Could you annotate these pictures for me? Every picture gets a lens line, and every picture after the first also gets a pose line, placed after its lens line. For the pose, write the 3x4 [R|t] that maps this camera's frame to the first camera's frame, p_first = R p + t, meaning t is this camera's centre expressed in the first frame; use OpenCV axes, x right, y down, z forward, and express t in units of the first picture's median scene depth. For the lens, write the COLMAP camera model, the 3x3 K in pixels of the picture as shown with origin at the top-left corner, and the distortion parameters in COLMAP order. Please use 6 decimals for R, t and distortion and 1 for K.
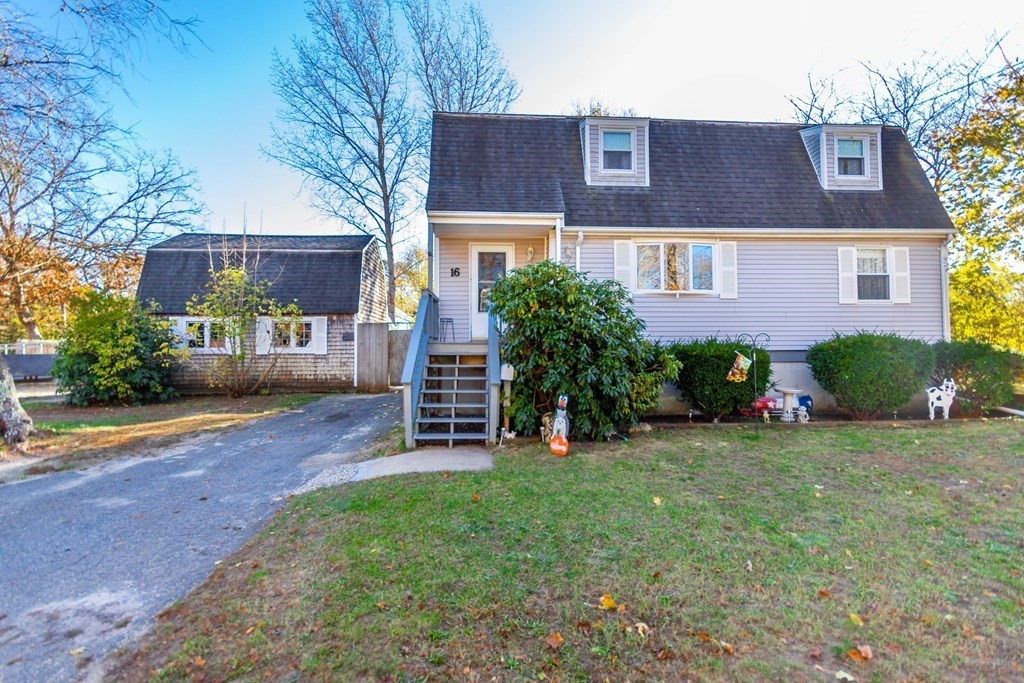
lens RADIAL K [[481.8, 0, 508.8], [0, 481.8, 344.5], [0, 0, 1]] dist [0.001508, -0.000302]
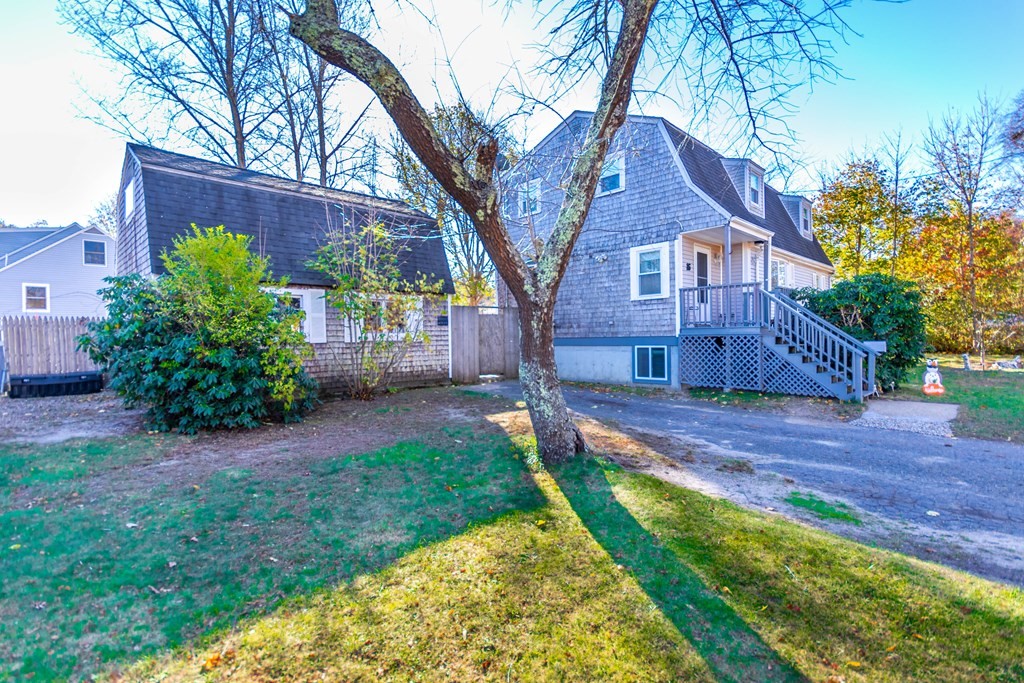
lens RADIAL K [[481.8, 0, 508.1], [0, 481.8, 341.9], [0, 0, 1]] dist [0.001508, -0.000302]
pose [[0.762086, -0.008407, 0.647422, -1.182019], [-0.000548, 0.999907, 0.013629, 0.014407], [-0.647476, -0.010742, 0.762010, 0.393892]]
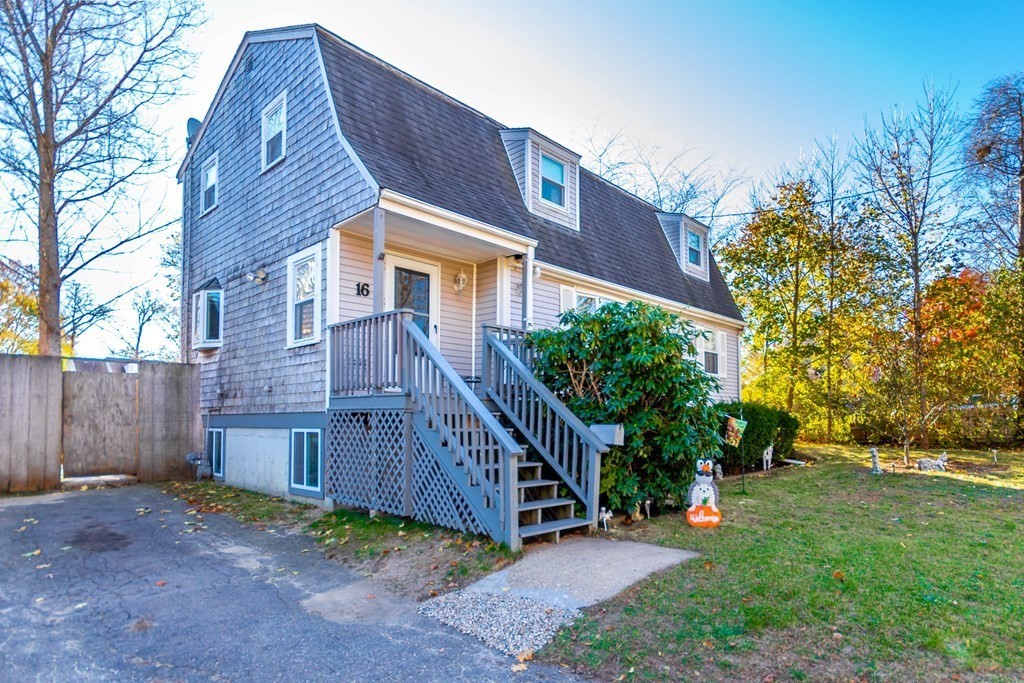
lens RADIAL K [[573.0, 0, 559.7], [0, 573.0, 408.8], [0, 0, 1]] dist [-0.003805, 0.000793]
pose [[0.701621, 0.020820, 0.712246, -0.473208], [-0.013696, 0.999782, -0.015733, 0.019960], [-0.712418, 0.001284, 0.701754, 0.266051]]
